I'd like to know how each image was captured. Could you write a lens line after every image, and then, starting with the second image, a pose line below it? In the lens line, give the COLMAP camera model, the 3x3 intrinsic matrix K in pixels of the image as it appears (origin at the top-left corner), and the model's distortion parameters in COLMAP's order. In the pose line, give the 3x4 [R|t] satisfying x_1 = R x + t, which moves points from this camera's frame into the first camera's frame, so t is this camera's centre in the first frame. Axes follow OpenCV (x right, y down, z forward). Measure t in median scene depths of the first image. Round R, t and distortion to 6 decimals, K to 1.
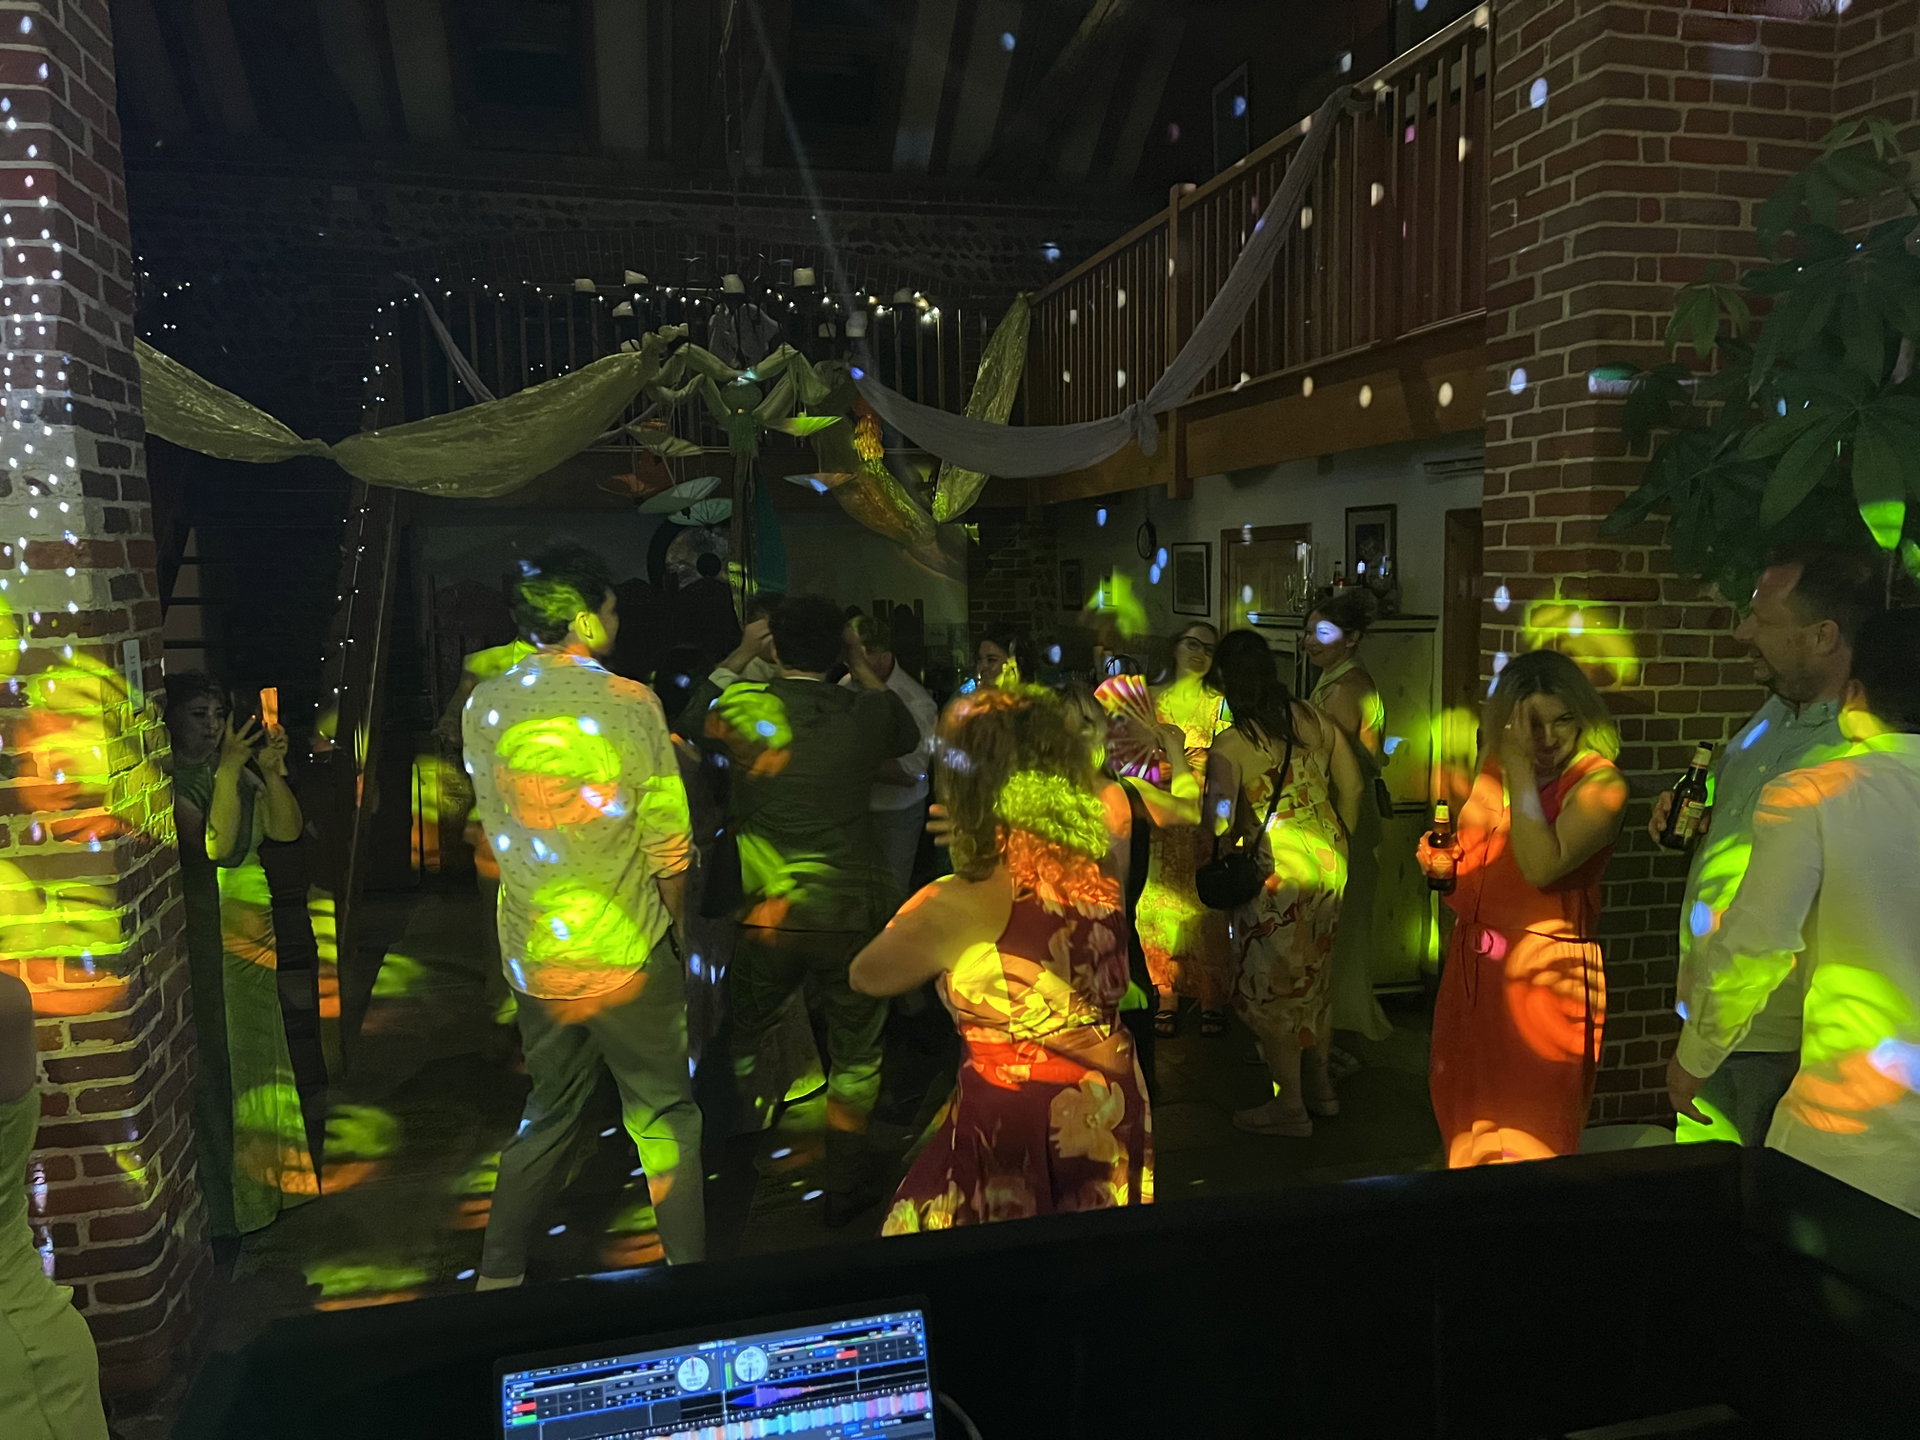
lens RADIAL K [[1436.0, 0, 968.2], [0, 1436.0, 719.2], [0, 0, 1]] dist [0.051567, -0.013749]
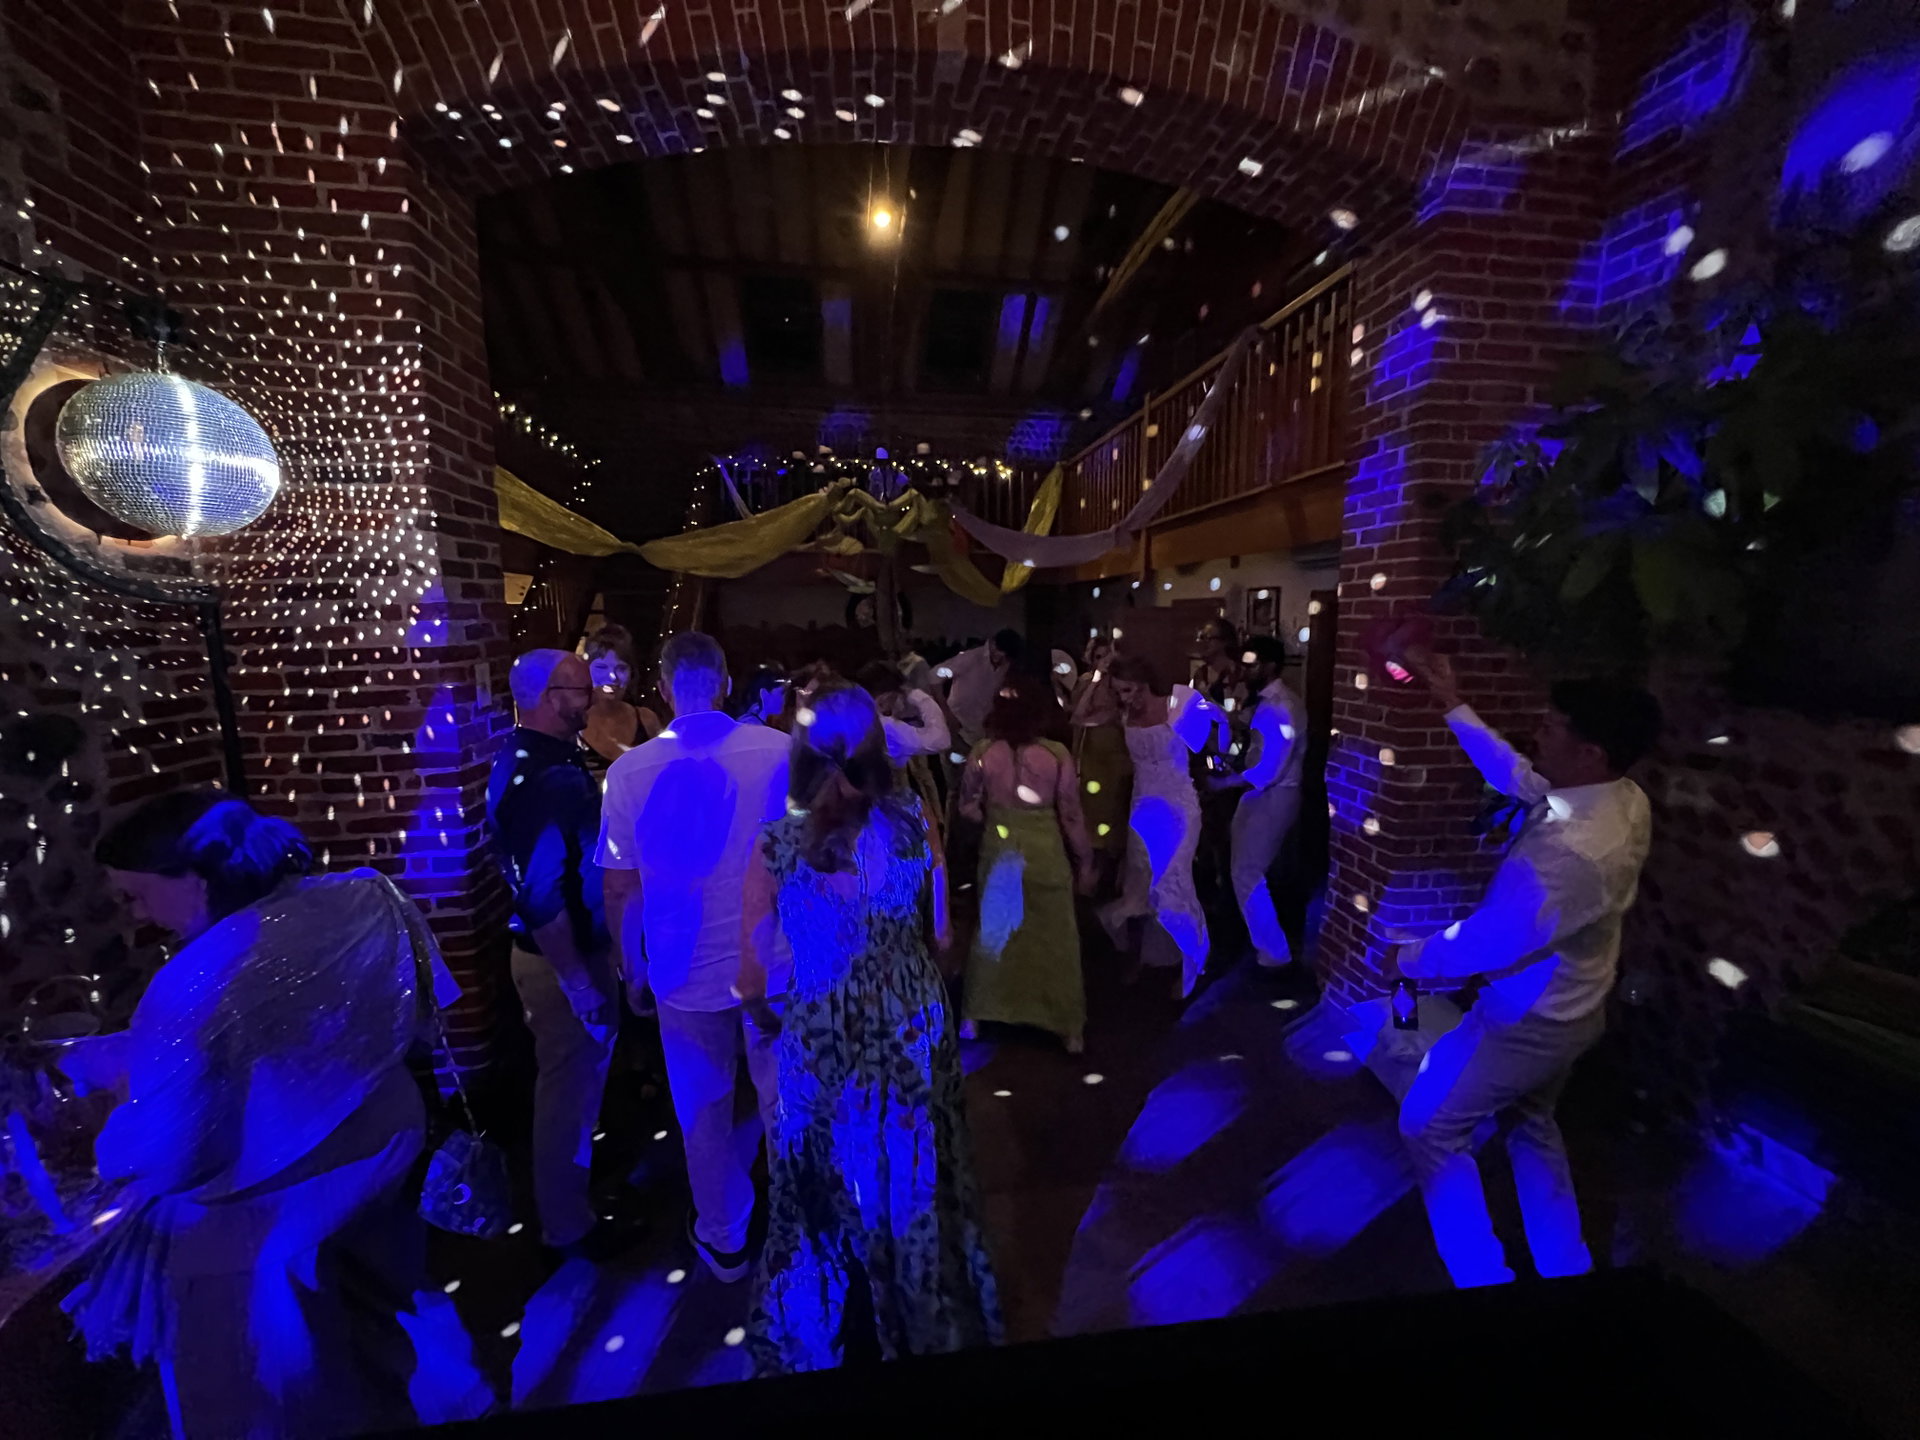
lens RADIAL K [[775.4, 0, 954.2], [0, 775.4, 720.8], [0, 0, 1]] dist [0.002215, 0.000184]
pose [[0.994788, 0.026669, -0.098417, 0.028630], [-0.023943, 0.999299, 0.028779, -0.017979], [0.099116, -0.026273, 0.994729, 0.116837]]
